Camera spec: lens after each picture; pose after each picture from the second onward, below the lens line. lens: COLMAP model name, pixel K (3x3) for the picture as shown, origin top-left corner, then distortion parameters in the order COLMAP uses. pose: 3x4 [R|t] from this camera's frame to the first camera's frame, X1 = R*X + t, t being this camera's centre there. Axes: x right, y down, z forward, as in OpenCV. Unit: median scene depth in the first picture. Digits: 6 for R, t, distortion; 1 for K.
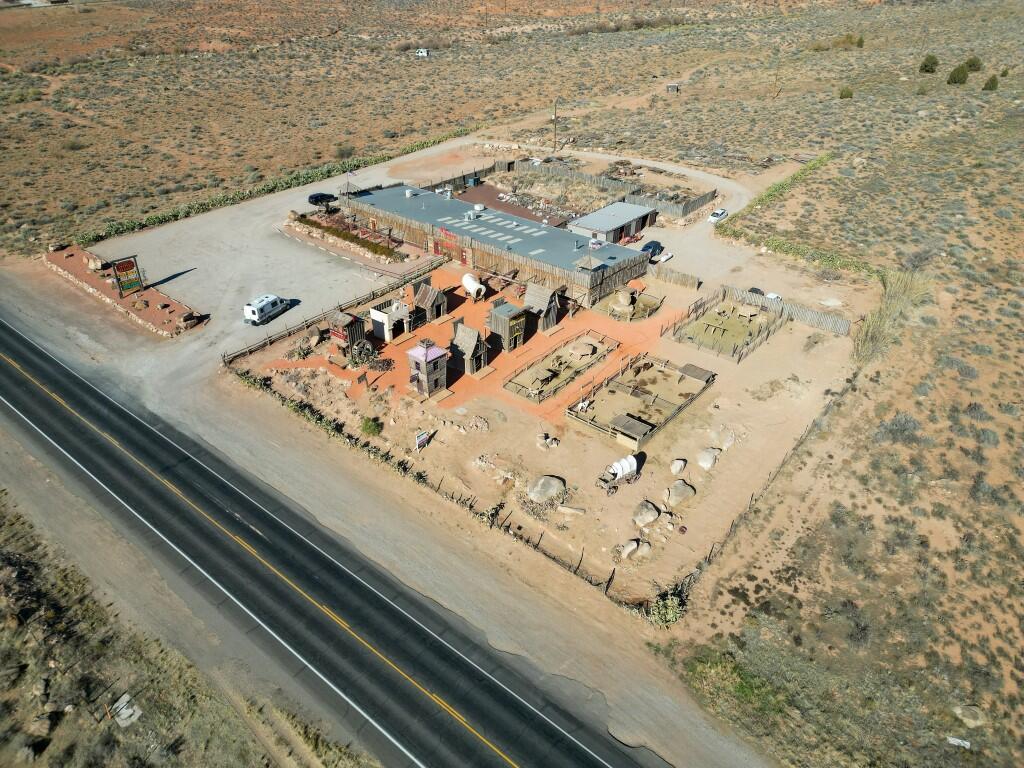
lens RADIAL K [[710.3, 0, 512.0], [0, 710.3, 384.0], [0, 0, 1]] dist [0.060069, -0.050336]
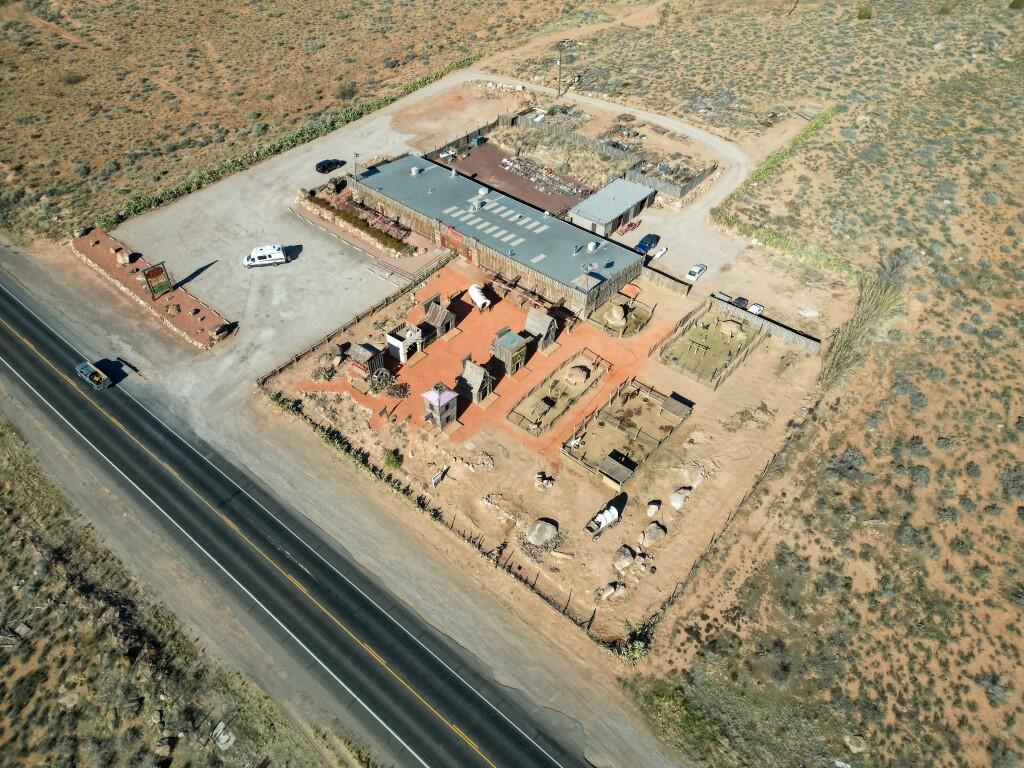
lens RADIAL K [[710.3, 0, 512.0], [0, 710.3, 384.0], [0, 0, 1]] dist [0.060069, -0.050336]
pose [[0.999974, 0.007052, -0.001273, -0.002443], [-0.006651, 0.979483, 0.201417, -0.292116], [0.002667, -0.201404, 0.979505, -0.110948]]
